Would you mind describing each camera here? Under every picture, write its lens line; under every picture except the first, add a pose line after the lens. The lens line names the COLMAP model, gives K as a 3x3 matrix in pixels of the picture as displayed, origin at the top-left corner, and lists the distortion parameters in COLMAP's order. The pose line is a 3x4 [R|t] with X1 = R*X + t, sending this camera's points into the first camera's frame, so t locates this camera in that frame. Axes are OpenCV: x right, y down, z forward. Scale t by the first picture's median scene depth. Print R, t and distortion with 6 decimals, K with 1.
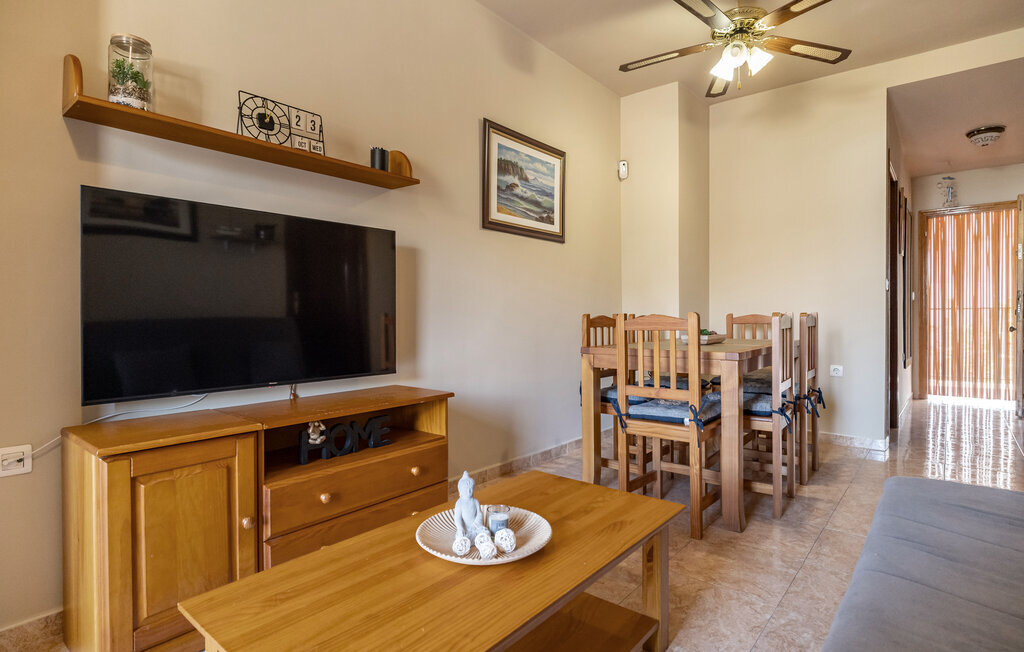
lens RADIAL K [[531.2, 0, 509.1], [0, 531.2, 318.1], [0, 0, 1]] dist [0.001832, -0.000404]
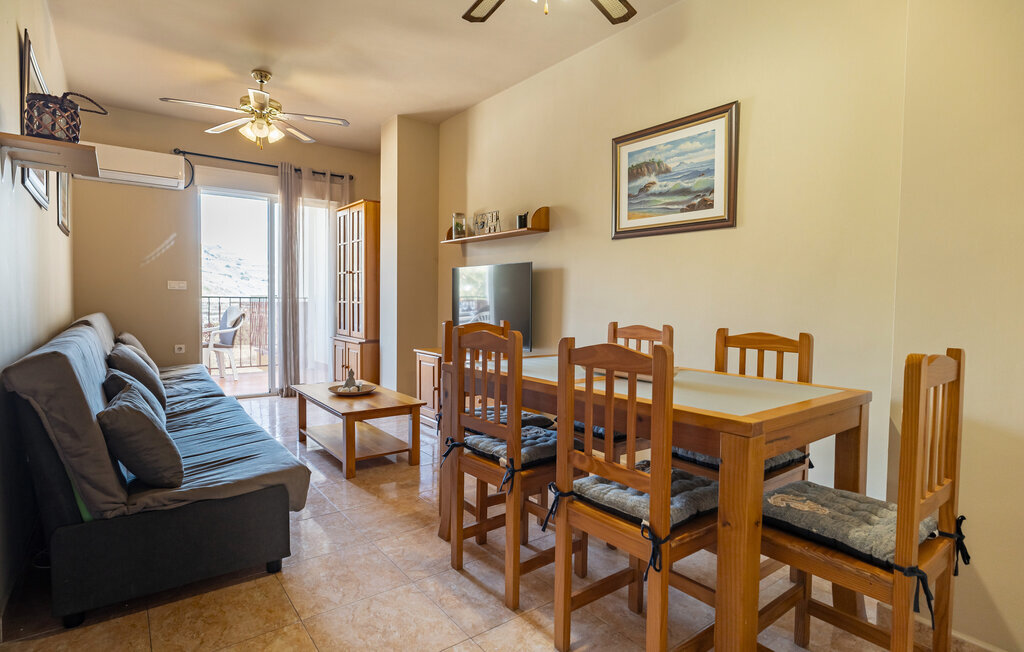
lens RADIAL K [[531.2, 0, 510.9], [0, 531.2, 324.1], [0, 0, 1]] dist [0.001832, -0.000404]
pose [[-0.234966, 0.042877, -0.971057, 0.995794], [-0.024517, 0.998447, 0.050019, -0.041508], [0.971694, 0.035560, -0.233550, 0.981114]]
